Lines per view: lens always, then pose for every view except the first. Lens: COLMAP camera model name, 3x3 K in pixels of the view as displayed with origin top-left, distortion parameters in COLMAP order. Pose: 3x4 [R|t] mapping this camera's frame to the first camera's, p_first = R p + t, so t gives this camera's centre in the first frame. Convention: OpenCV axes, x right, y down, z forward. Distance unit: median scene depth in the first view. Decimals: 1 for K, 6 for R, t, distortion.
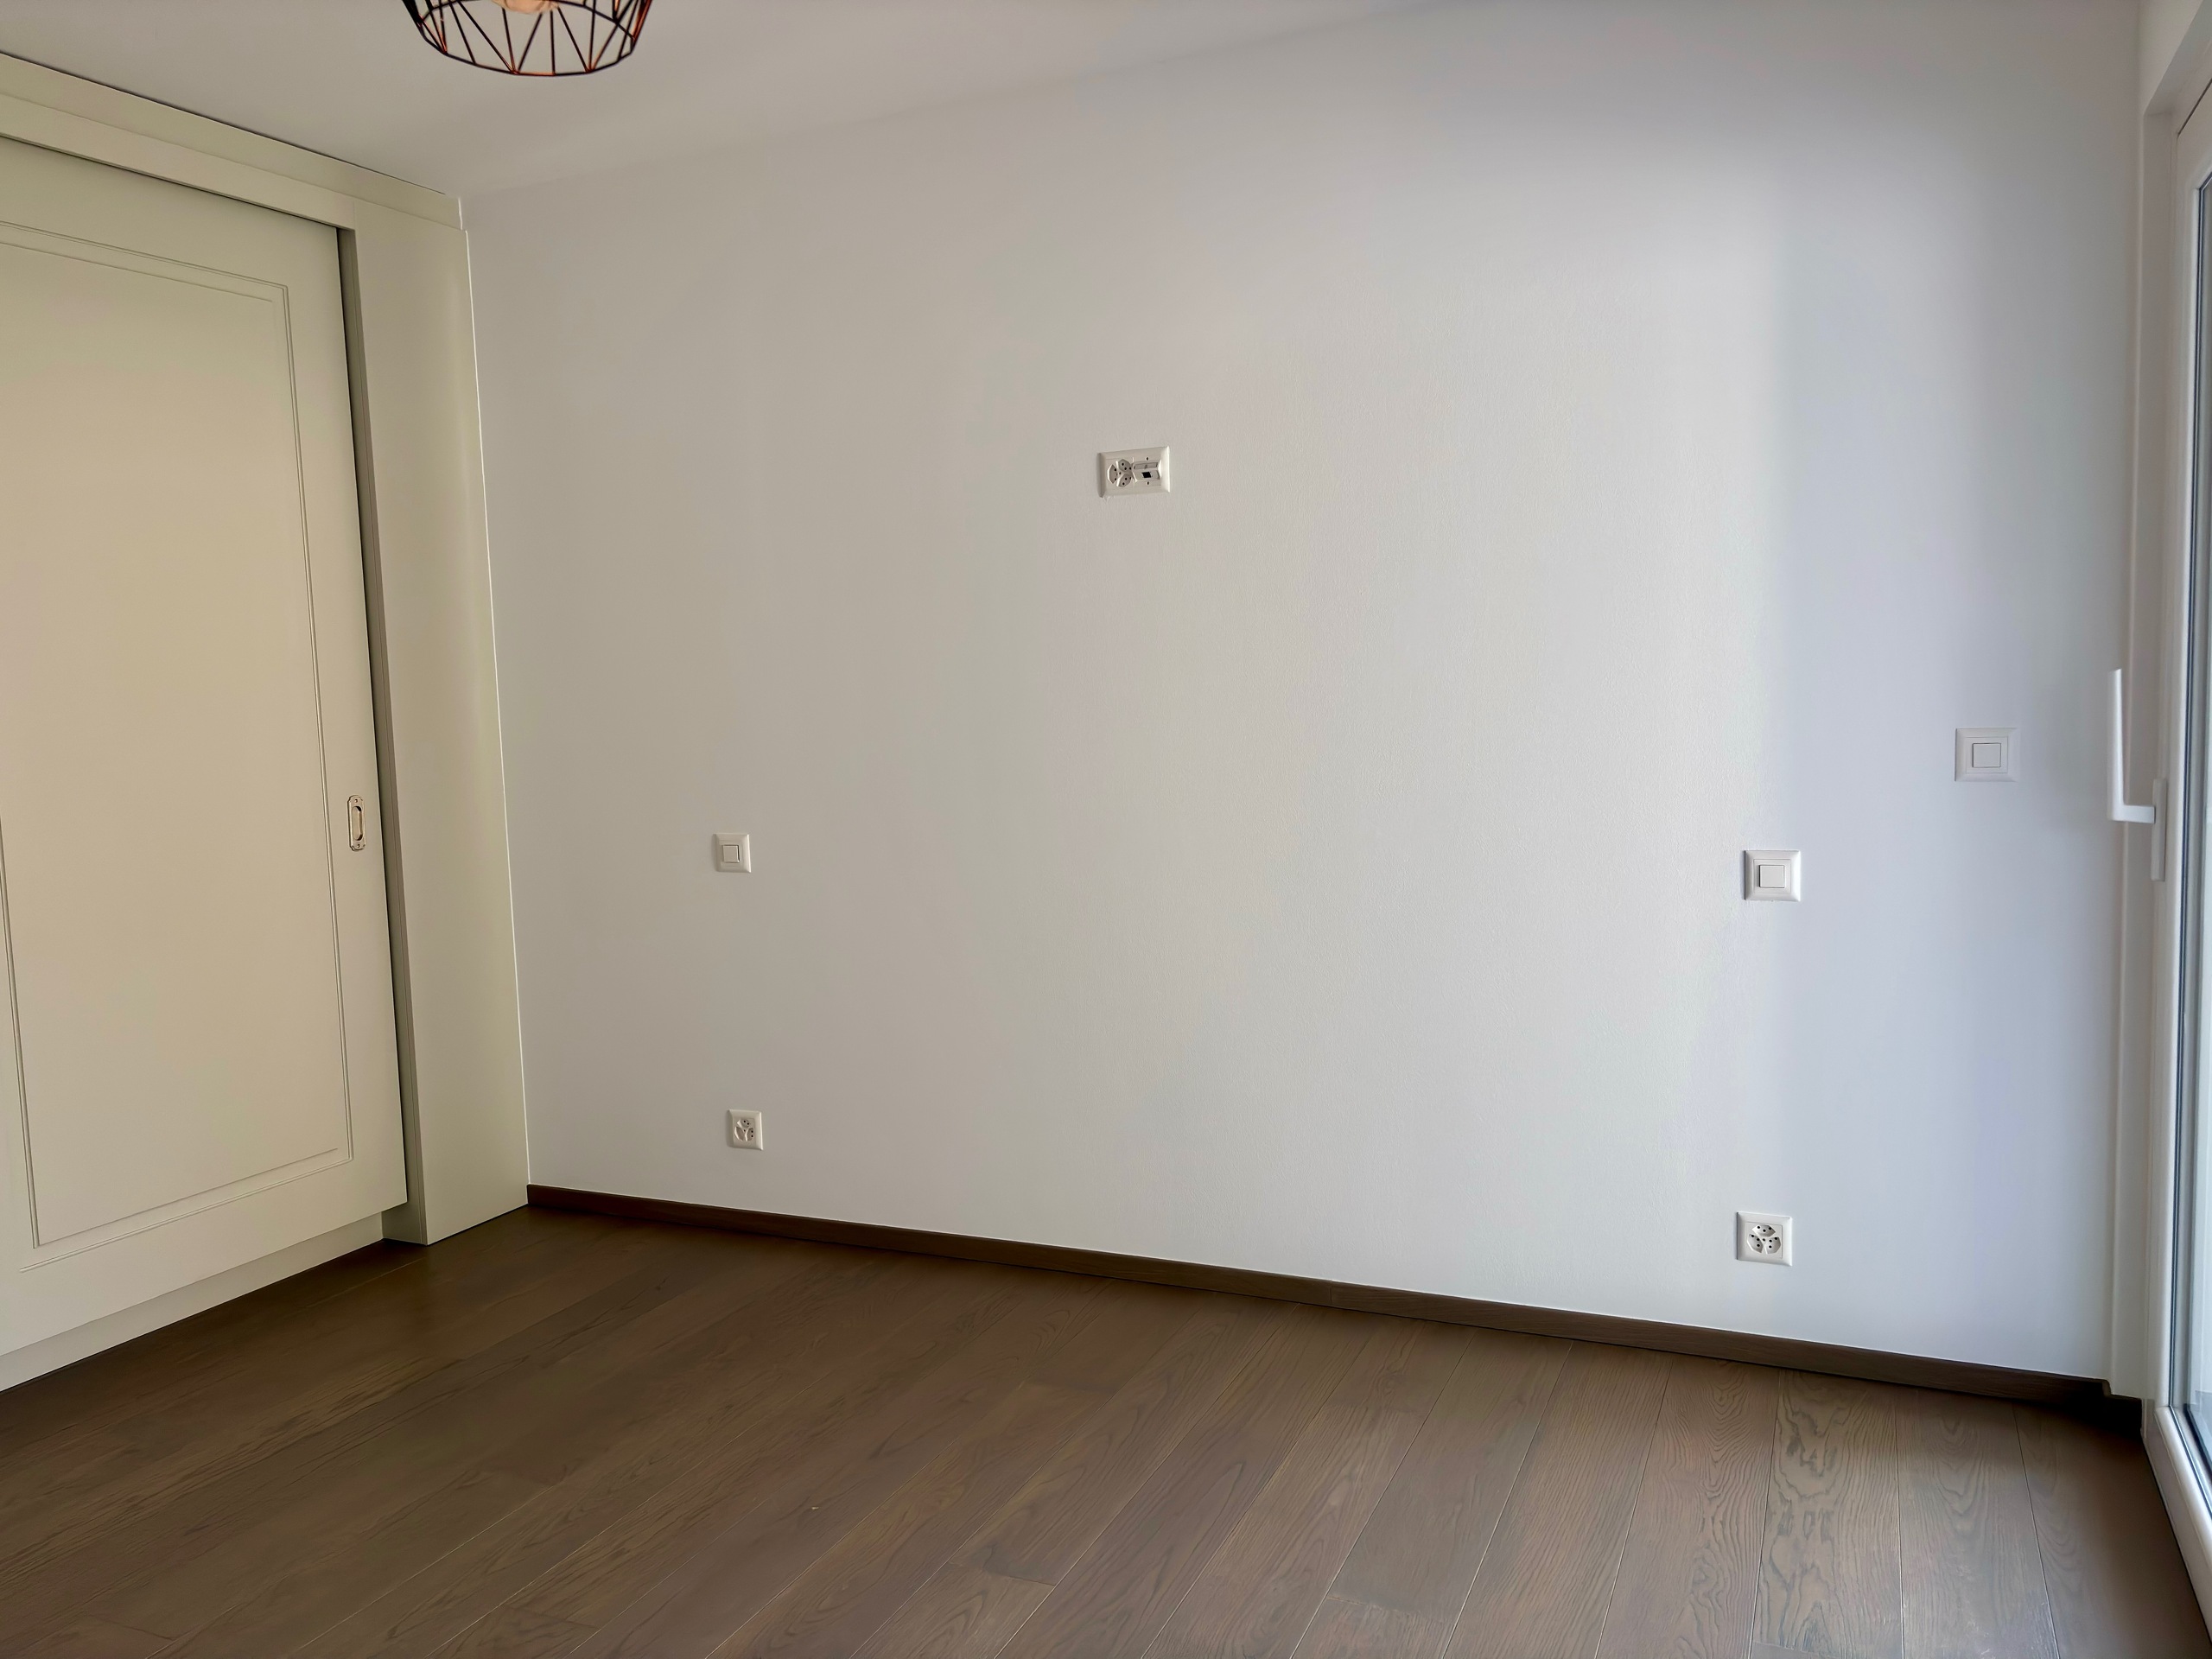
lens RADIAL K [[1676.7, 0, 1095.7], [0, 1676.7, 832.1], [0, 0, 1]] dist [0.037447, -0.026260]
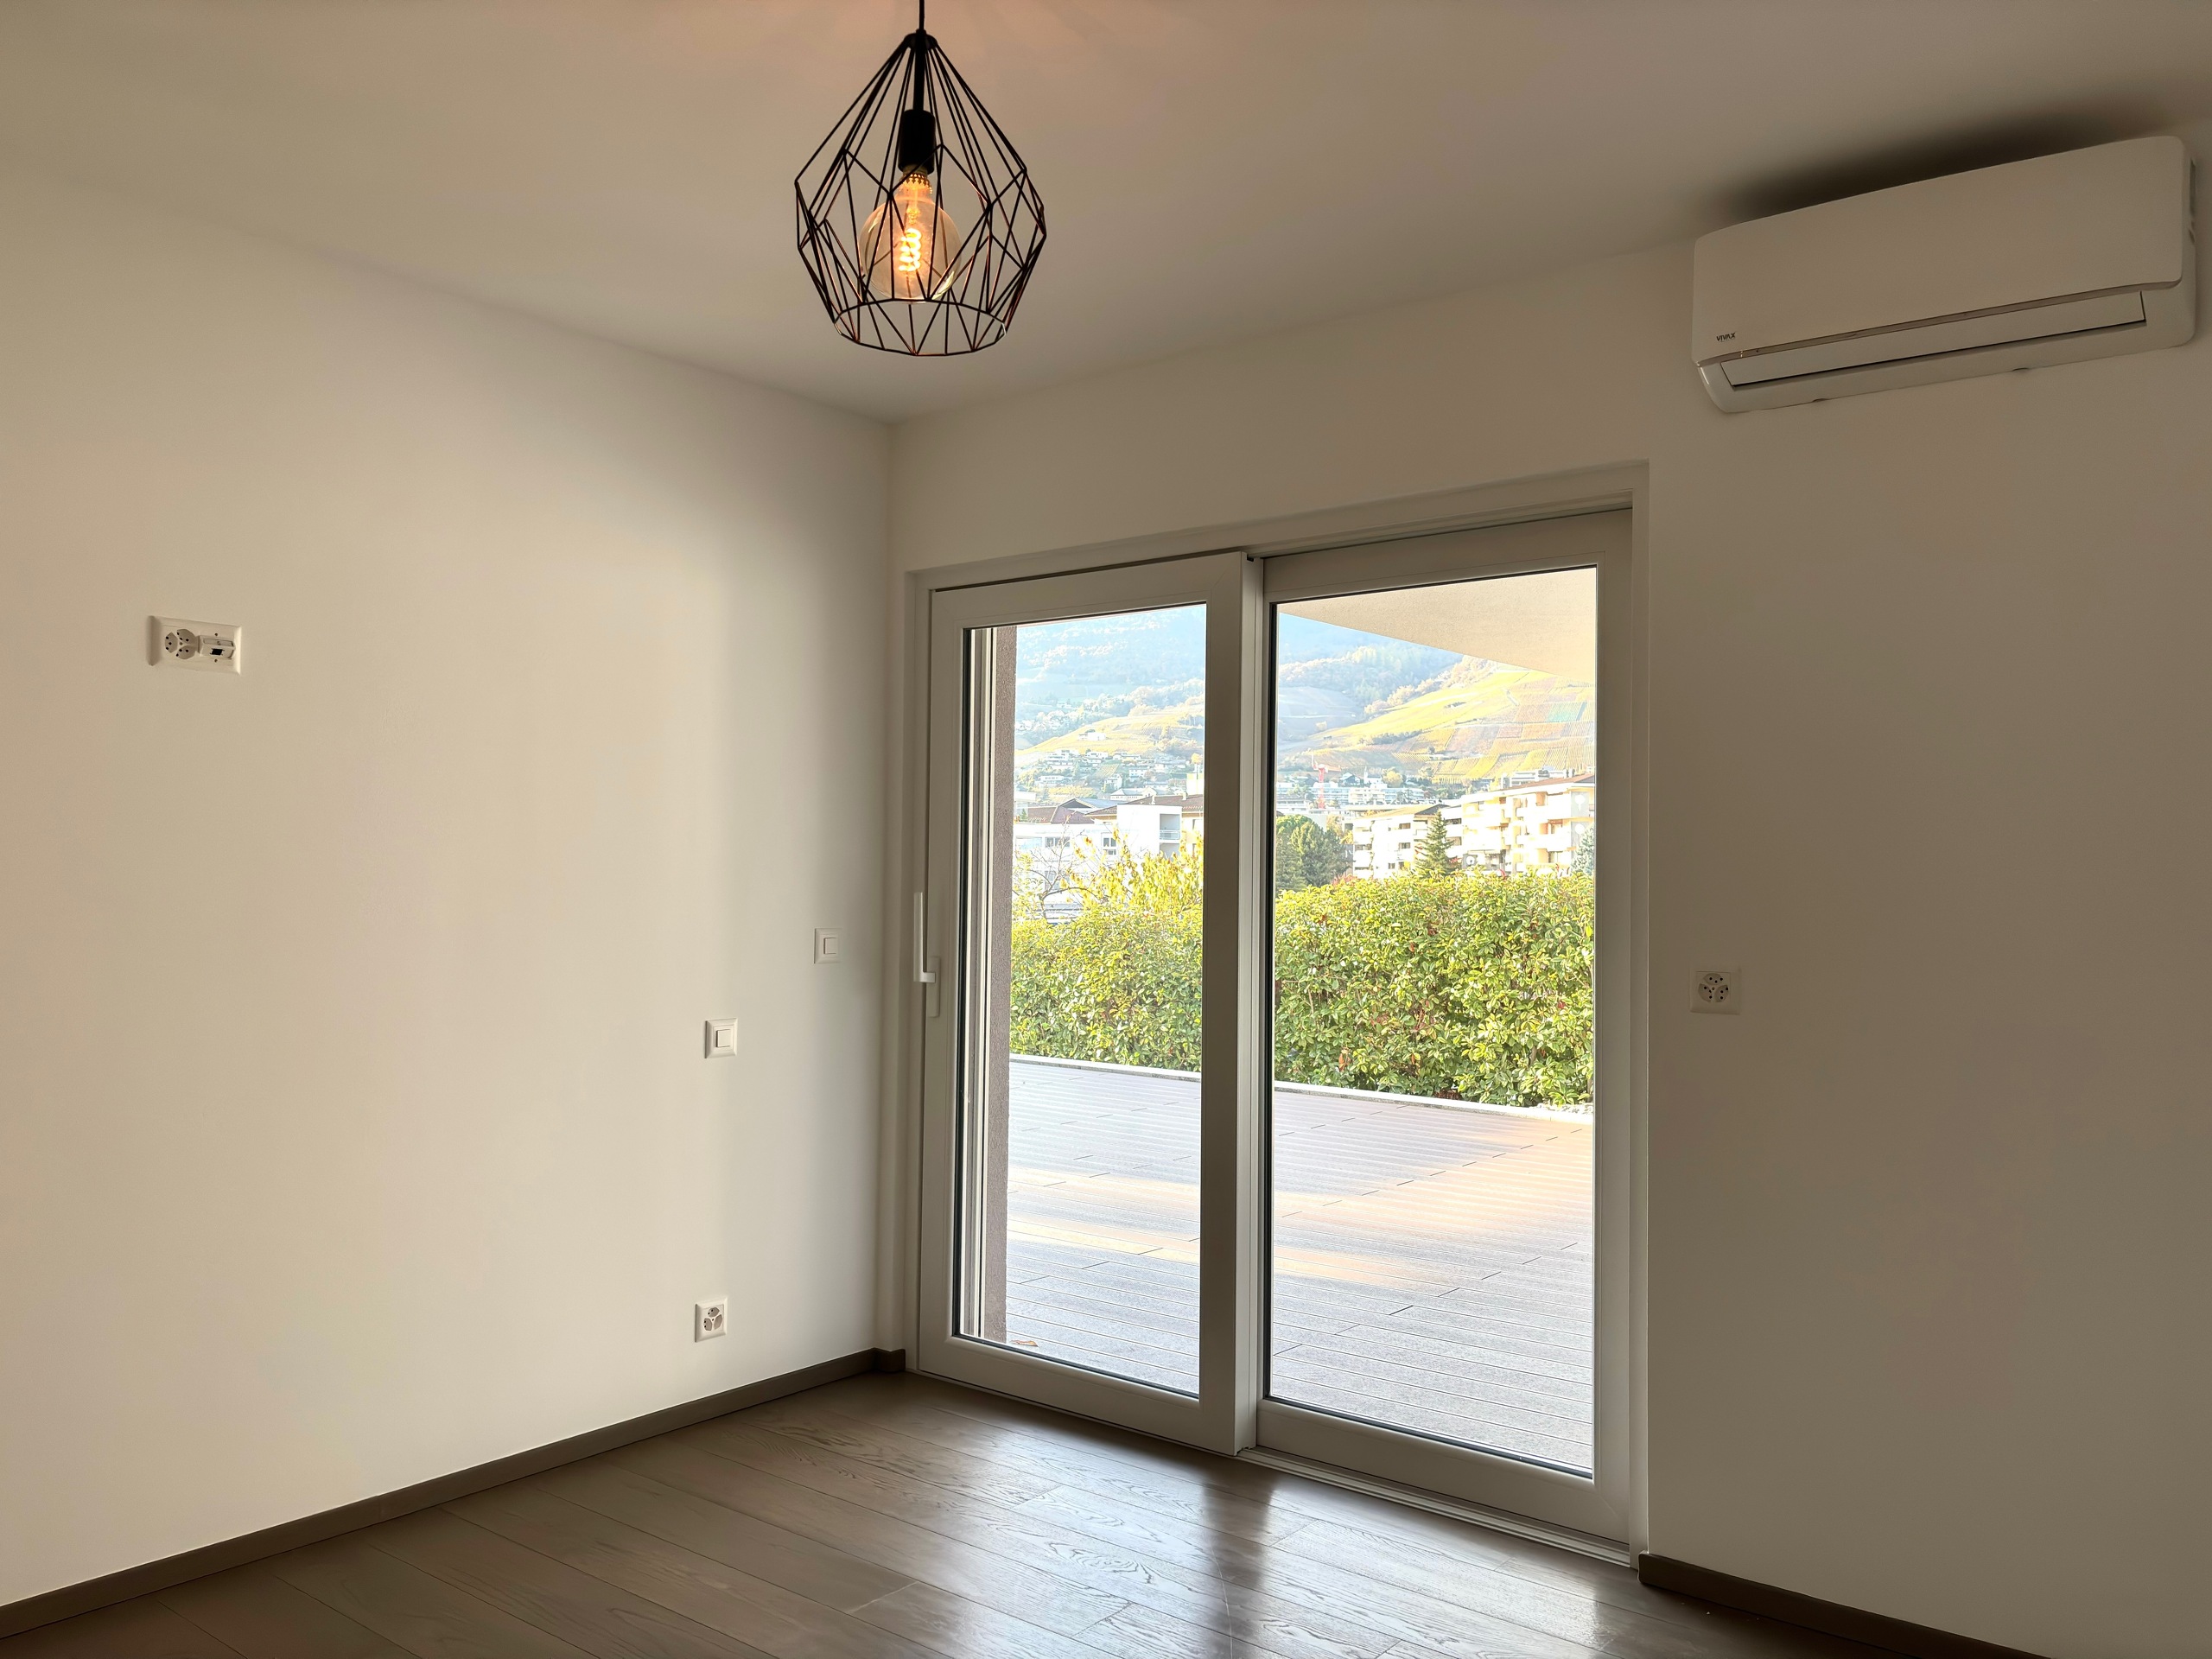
lens RADIAL K [[1676.7, 0, 1095.7], [0, 1676.7, 832.1], [0, 0, 1]] dist [0.037447, -0.026260]
pose [[0.238286, 0.057367, 0.969499, -0.822312], [0.074314, 0.994250, -0.077097, -0.011730], [-0.968348, 0.090418, 0.232653, 0.377338]]
